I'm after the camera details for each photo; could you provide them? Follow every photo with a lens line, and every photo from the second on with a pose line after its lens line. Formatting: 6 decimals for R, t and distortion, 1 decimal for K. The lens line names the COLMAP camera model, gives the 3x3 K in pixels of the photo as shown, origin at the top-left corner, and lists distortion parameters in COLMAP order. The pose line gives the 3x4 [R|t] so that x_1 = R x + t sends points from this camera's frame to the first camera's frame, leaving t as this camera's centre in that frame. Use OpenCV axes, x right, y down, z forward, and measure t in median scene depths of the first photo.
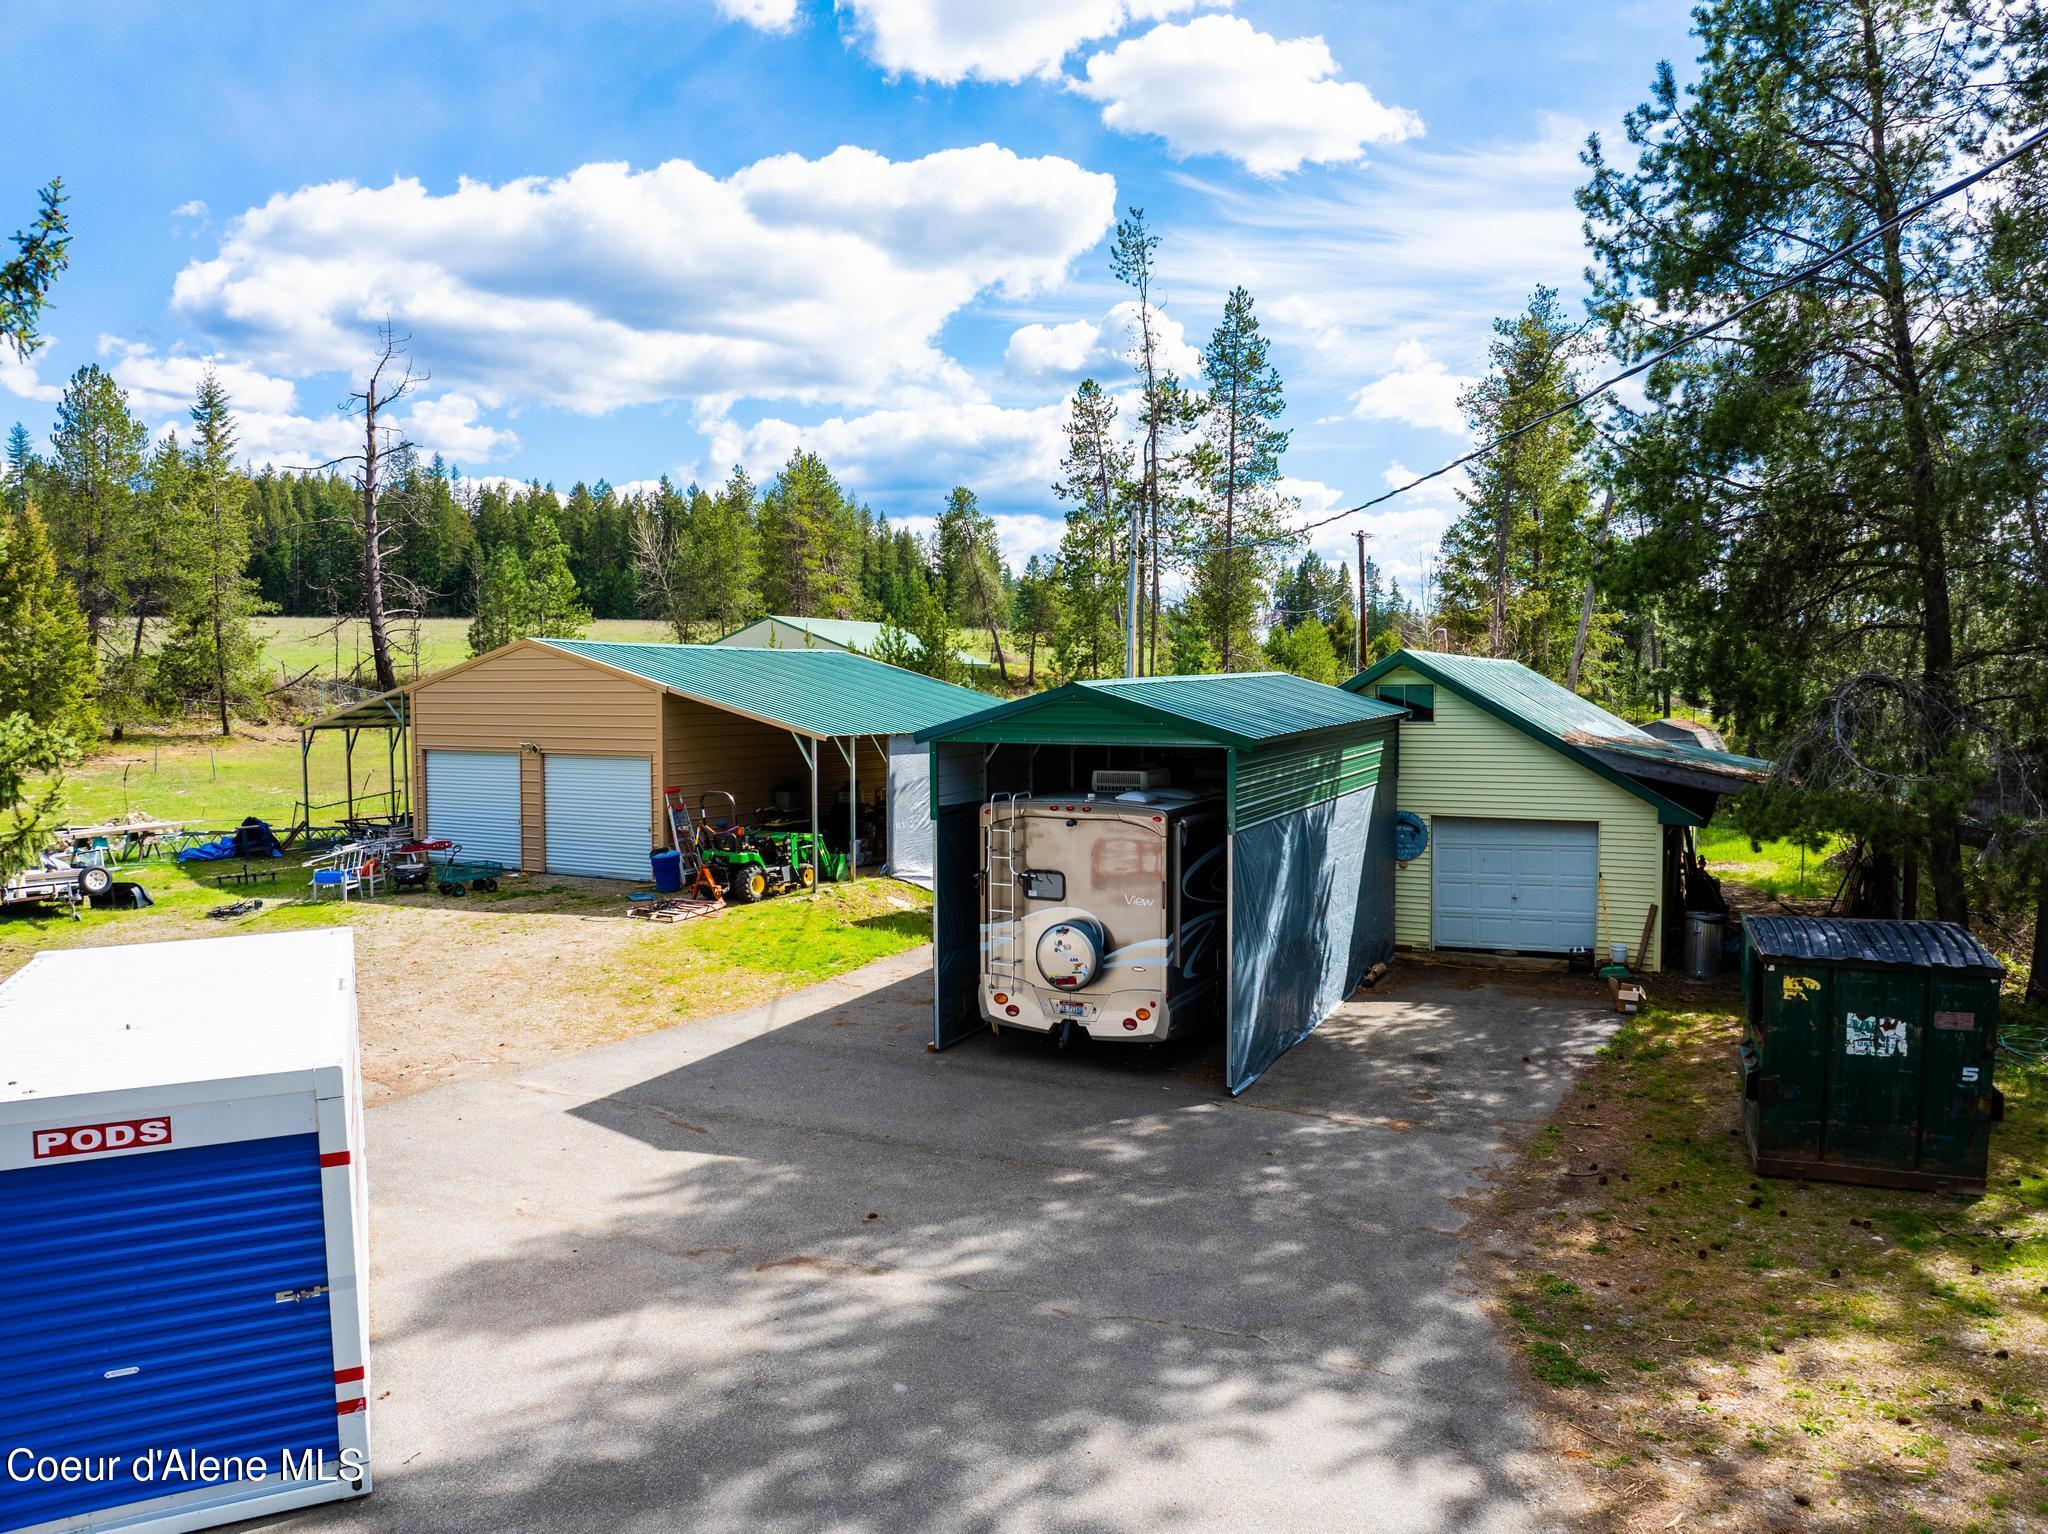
lens RADIAL K [[1450.7, 0, 1024.3], [0, 1450.7, 760.3], [0, 0, 1]] dist [-0.054057, 0.024801]
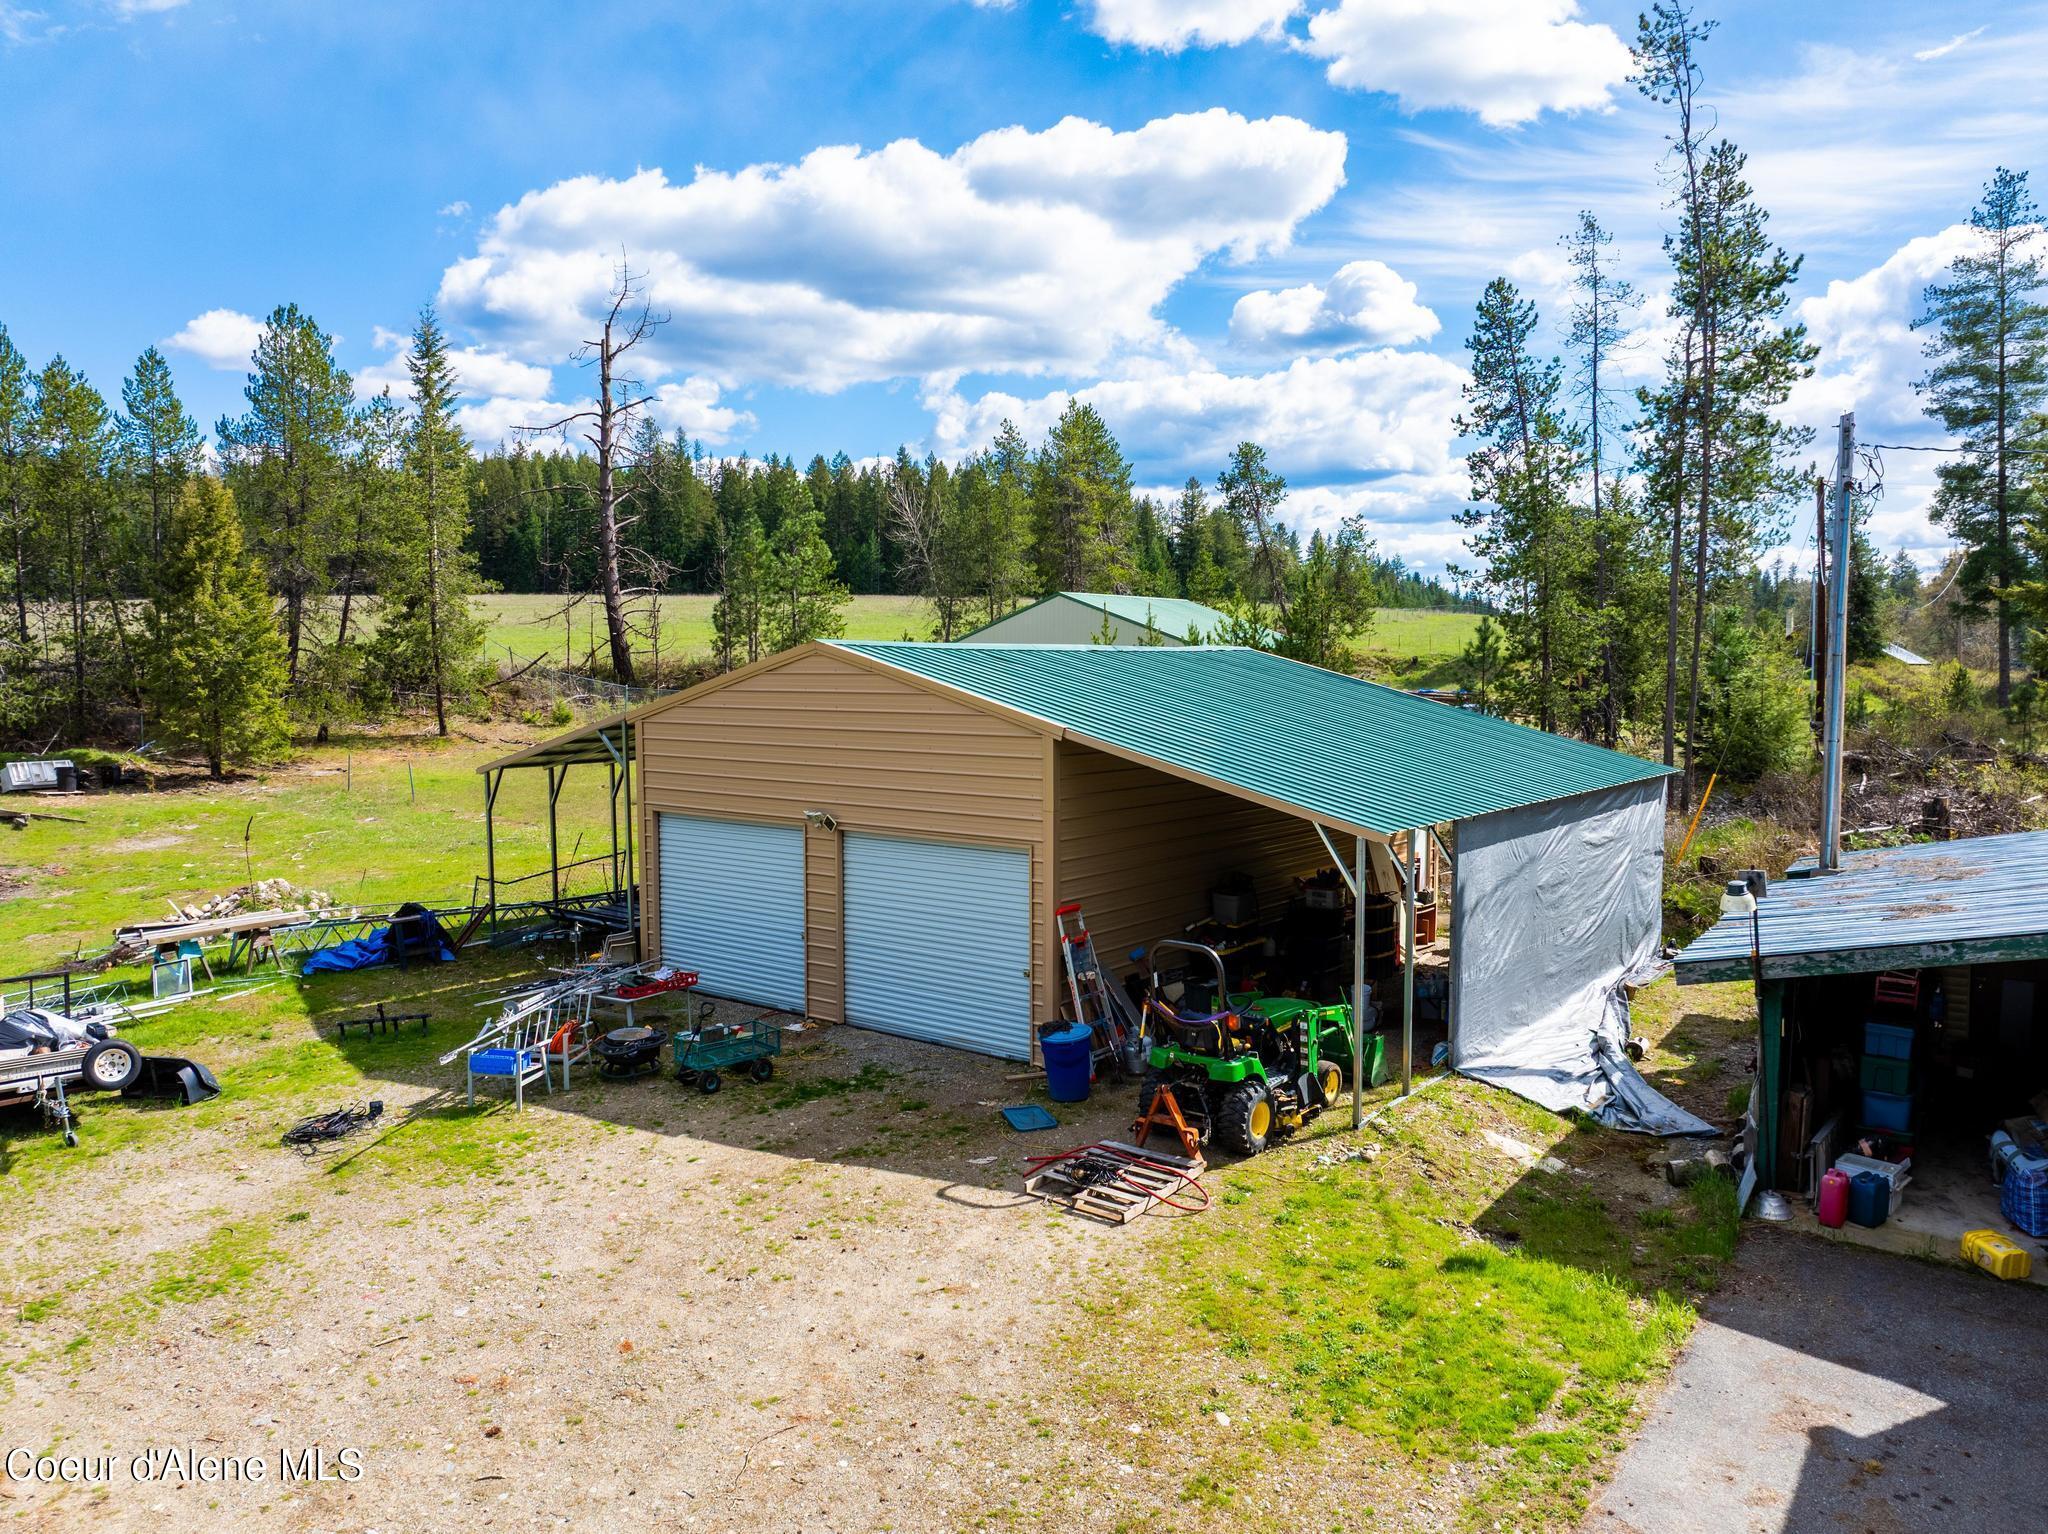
lens RADIAL K [[1450.9, 0, 1027.8], [0, 1450.9, 766.3], [0, 0, 1]] dist [-0.033472, -0.002182]
pose [[0.988395, 0.009371, -0.151615, -0.081566], [-0.005789, 0.999694, 0.024051, -0.023332], [0.151794, -0.022894, 0.988147, 0.203430]]
